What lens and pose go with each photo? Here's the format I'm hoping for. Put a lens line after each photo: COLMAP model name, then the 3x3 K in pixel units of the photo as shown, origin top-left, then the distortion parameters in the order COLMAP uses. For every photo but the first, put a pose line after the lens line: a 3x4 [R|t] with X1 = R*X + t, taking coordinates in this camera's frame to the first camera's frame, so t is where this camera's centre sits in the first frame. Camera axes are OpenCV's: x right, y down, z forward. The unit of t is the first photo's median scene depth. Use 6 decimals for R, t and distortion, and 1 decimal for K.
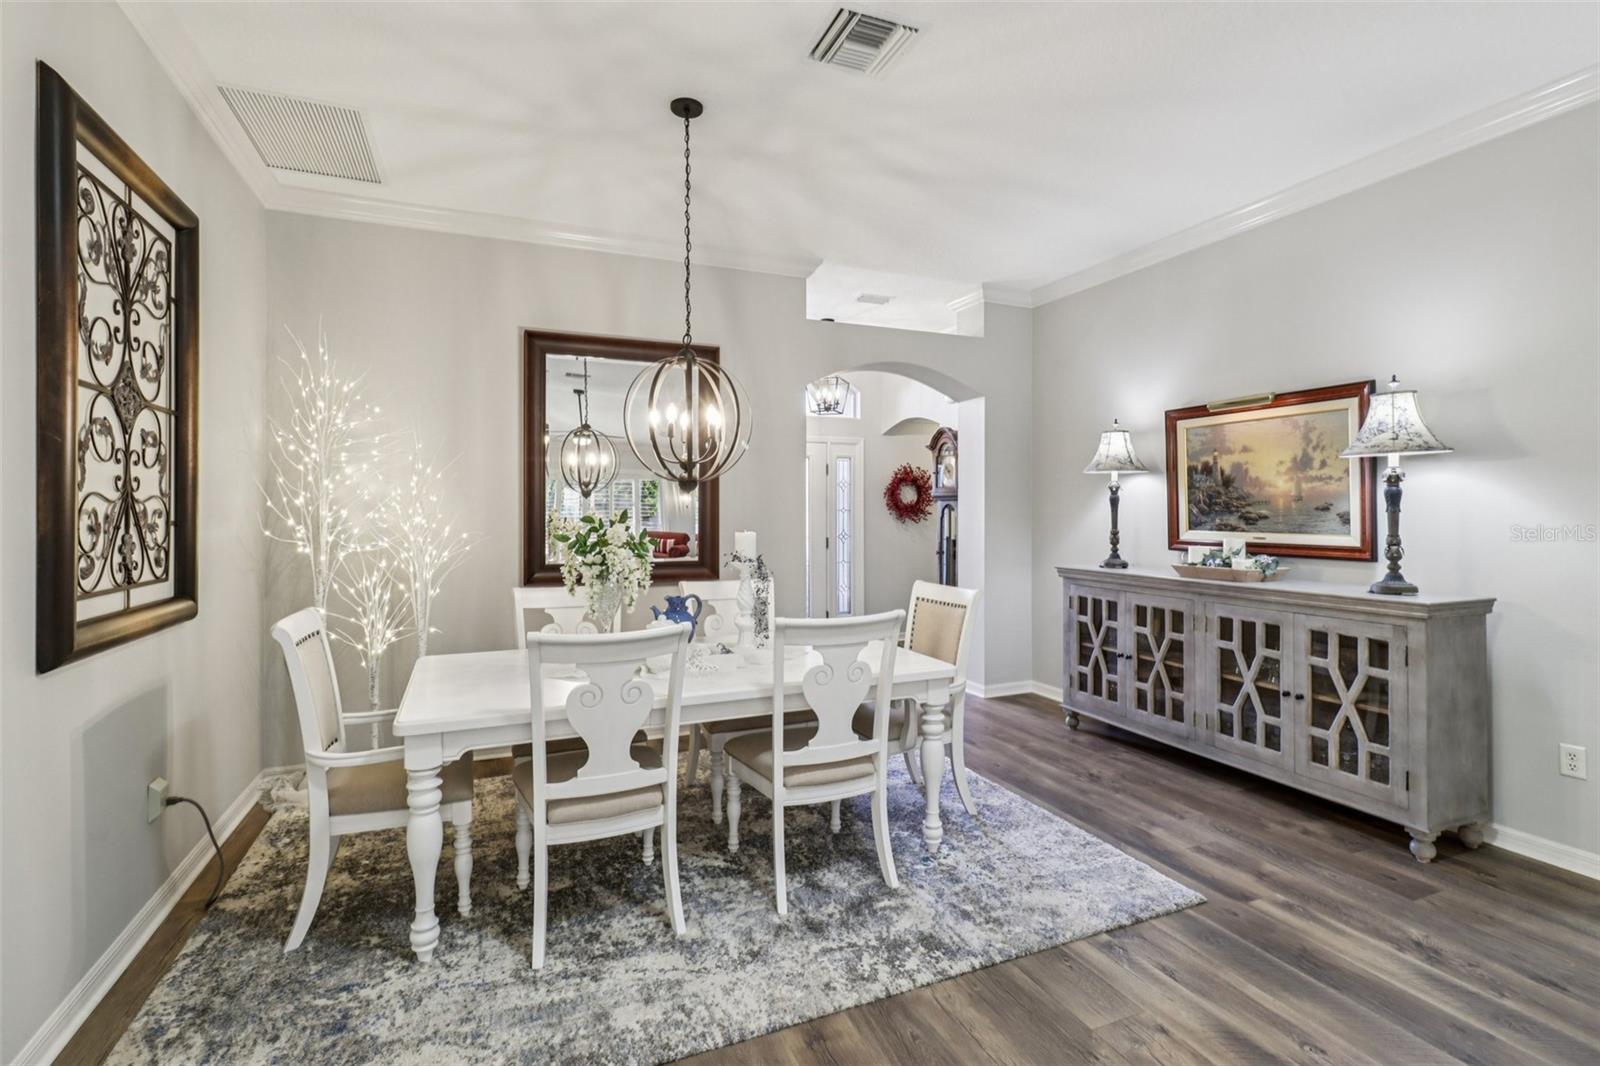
lens RADIAL K [[761.4, 0, 802.8], [0, 761.4, 509.4], [0, 0, 1]] dist [0.002495, 0.000490]
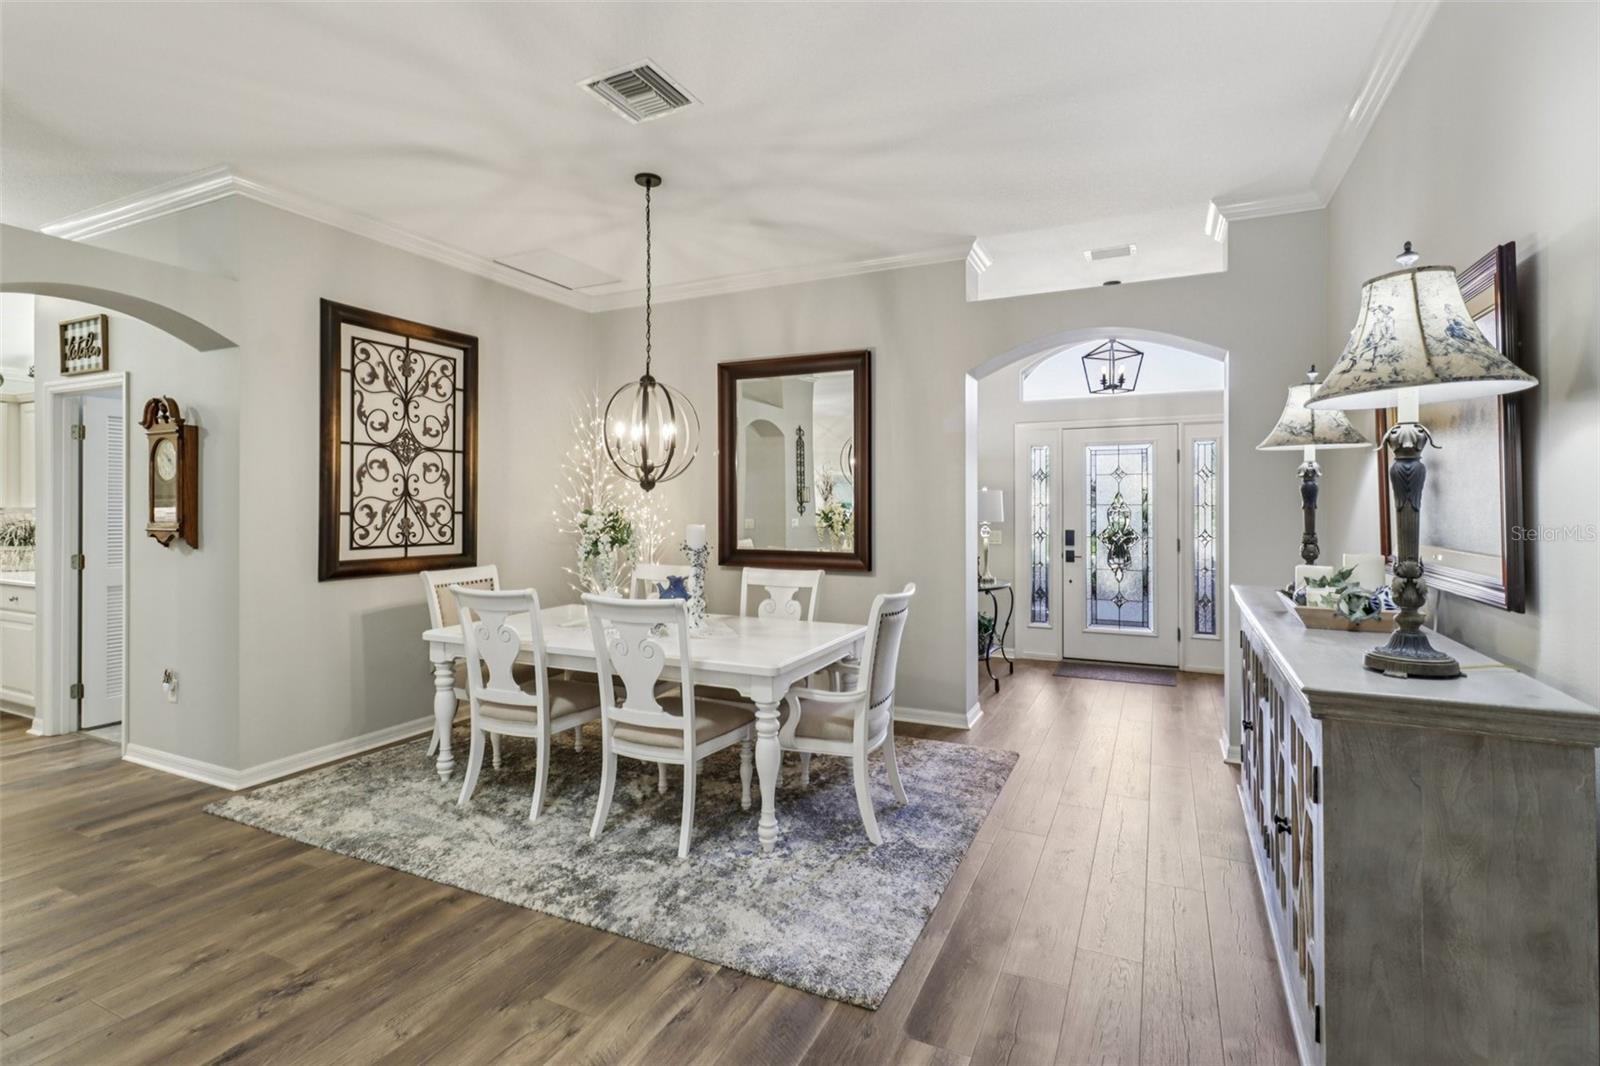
lens RADIAL K [[750.6, 0, 800.2], [0, 750.6, 503.0], [0, 0, 1]] dist [0.003321, 0.000930]
pose [[0.659173, -0.001782, -0.751989, 1.063374], [0.000460, 0.999998, -0.001966, -0.001580], [0.751991, 0.000950, 0.659173, 0.441487]]
